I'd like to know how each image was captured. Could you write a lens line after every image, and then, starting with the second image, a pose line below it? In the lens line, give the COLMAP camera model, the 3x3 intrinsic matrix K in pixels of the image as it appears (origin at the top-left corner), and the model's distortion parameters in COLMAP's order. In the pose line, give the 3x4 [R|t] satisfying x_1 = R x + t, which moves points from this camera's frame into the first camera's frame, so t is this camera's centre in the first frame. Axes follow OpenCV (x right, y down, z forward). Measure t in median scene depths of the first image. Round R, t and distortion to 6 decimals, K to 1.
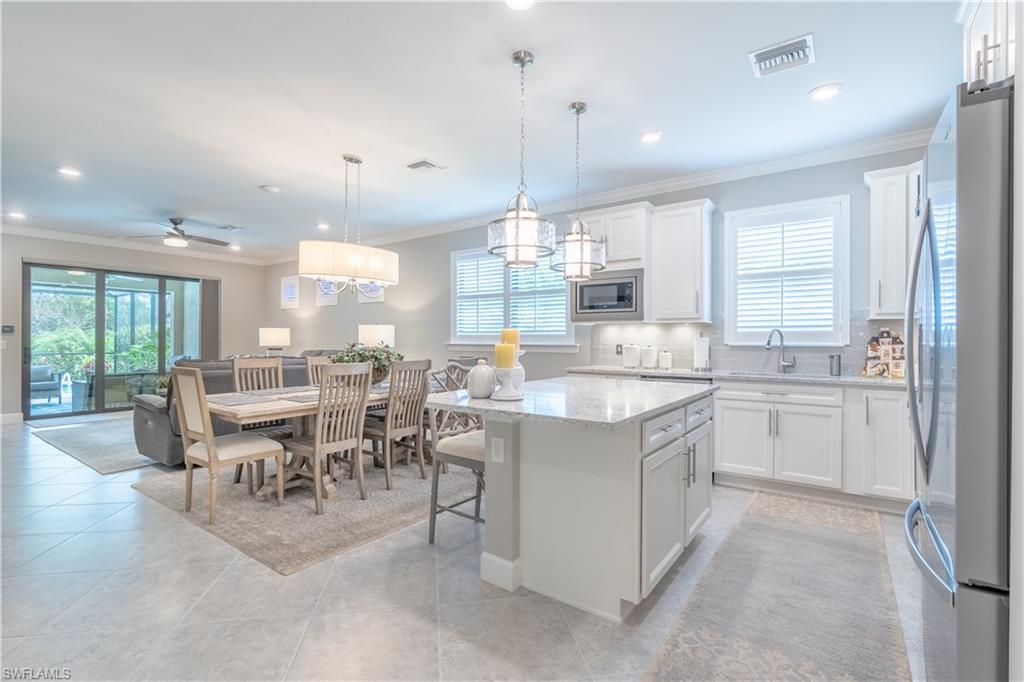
lens RADIAL K [[463.2, 0, 508.6], [0, 463.2, 340.5], [0, 0, 1]] dist [-0.000878, 0.000301]
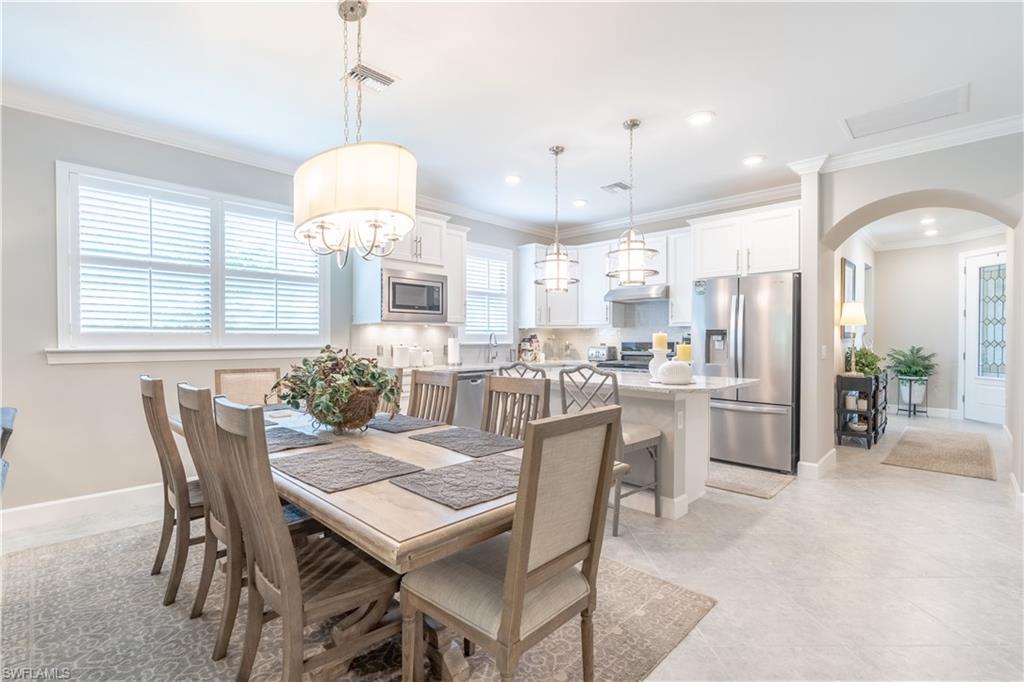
lens RADIAL K [[463.2, 0, 508.6], [0, 463.2, 340.5], [0, 0, 1]] dist [-0.000878, 0.000301]
pose [[0.146646, -0.006694, 0.989166, -0.783512], [0.000310, 0.999977, 0.006721, -0.009112], [-0.989189, -0.000679, 0.146644, 0.689438]]
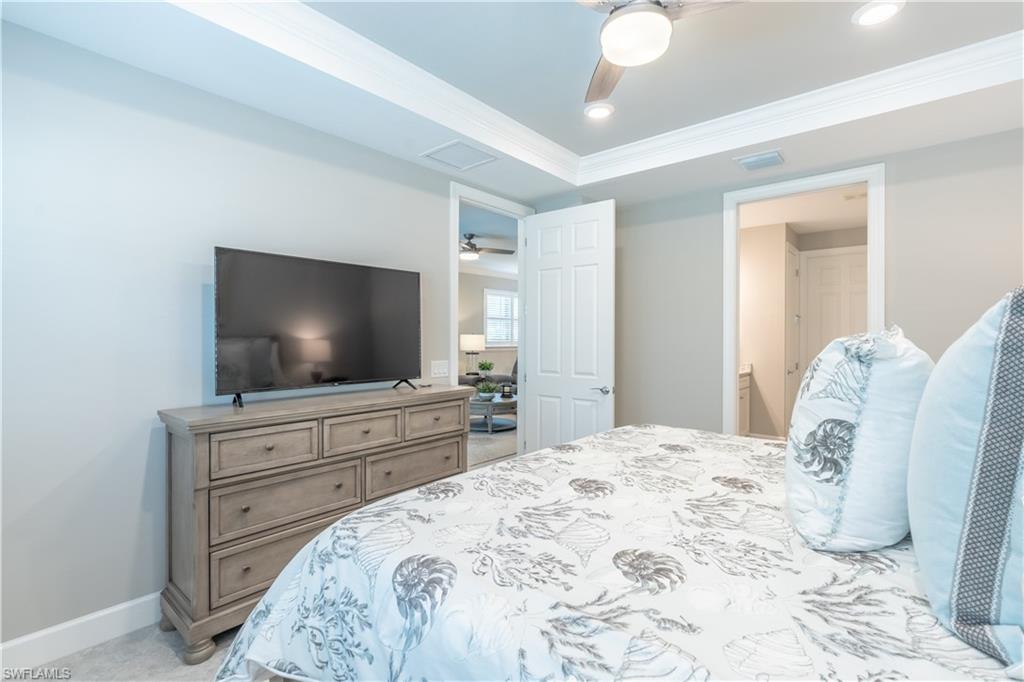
lens RADIAL K [[463.2, 0, 508.6], [0, 463.2, 340.5], [0, 0, 1]] dist [-0.000878, 0.000301]
pose [[0.088280, -0.006757, 0.996073, -2.434308], [0.000578, 0.999977, 0.006732, -0.037014], [-0.996096, -0.000019, 0.088281, 1.161133]]
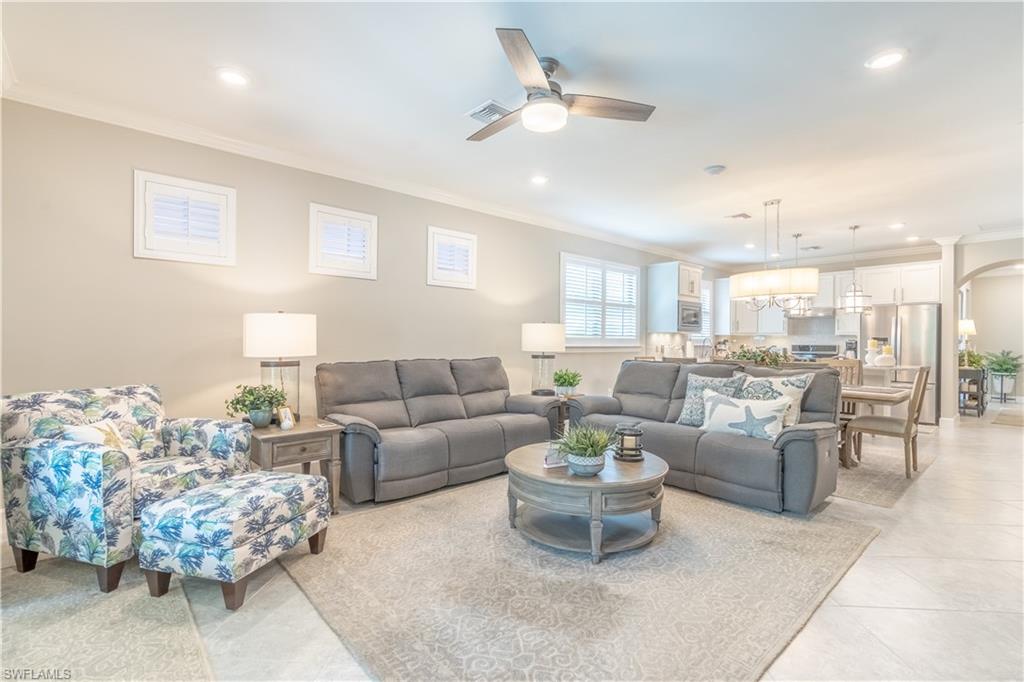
lens RADIAL K [[463.2, 0, 508.6], [0, 463.2, 340.5], [0, 0, 1]] dist [-0.000878, 0.000301]
pose [[0.221291, -0.001479, 0.975207, -1.612439], [-0.007968, 0.999963, 0.003325, -0.011052], [-0.975175, -0.008506, 0.221271, 1.320028]]
